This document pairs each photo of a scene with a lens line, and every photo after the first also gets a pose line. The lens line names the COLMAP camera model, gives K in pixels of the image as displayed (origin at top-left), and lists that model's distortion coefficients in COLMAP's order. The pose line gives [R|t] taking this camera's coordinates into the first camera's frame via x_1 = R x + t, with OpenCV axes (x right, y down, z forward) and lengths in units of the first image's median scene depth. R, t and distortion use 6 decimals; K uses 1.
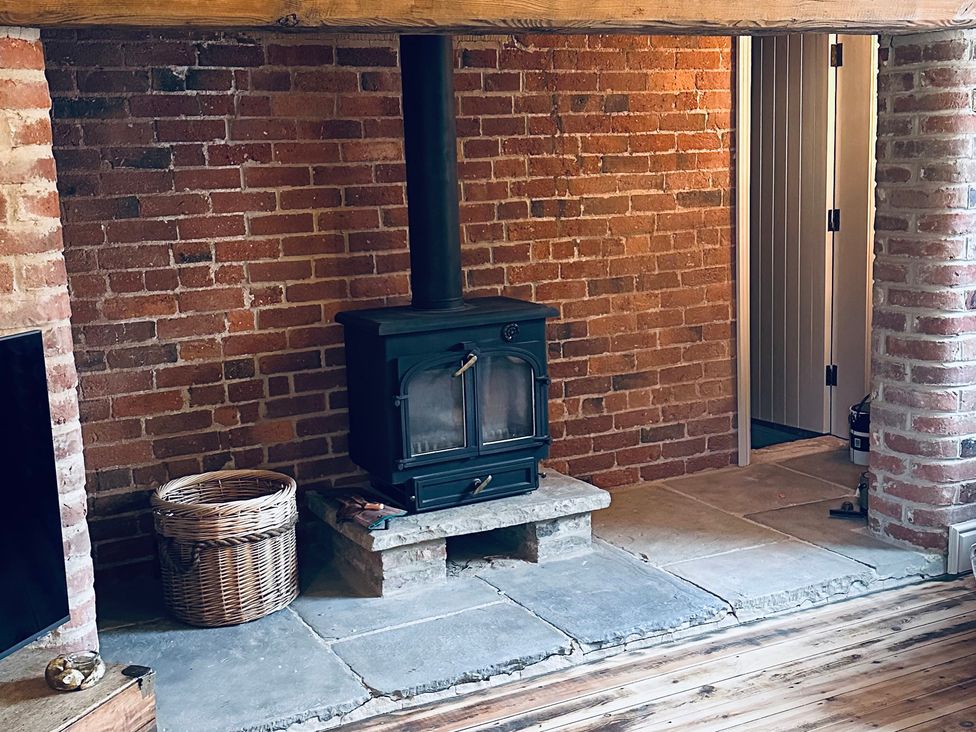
lens RADIAL K [[1198.7, 0, 488.0], [0, 1198.7, 366.0], [0, 0, 1]] dist [0.204433, -0.425296]
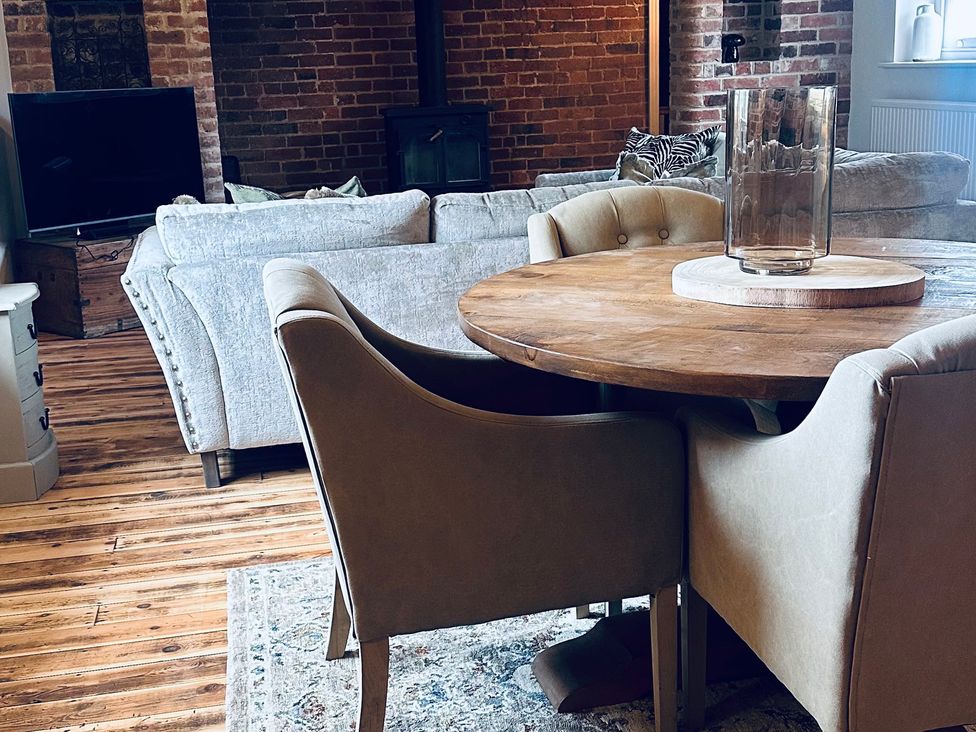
lens RADIAL K [[1198.7, 0, 488.0], [0, 1198.7, 366.0], [0, 0, 1]] dist [0.204433, -0.425296]
pose [[0.964936, 0.061475, -0.255184, 0.520641], [-0.039615, 0.995159, 0.089939, 0.170885], [0.259478, -0.076676, 0.962700, -0.759369]]
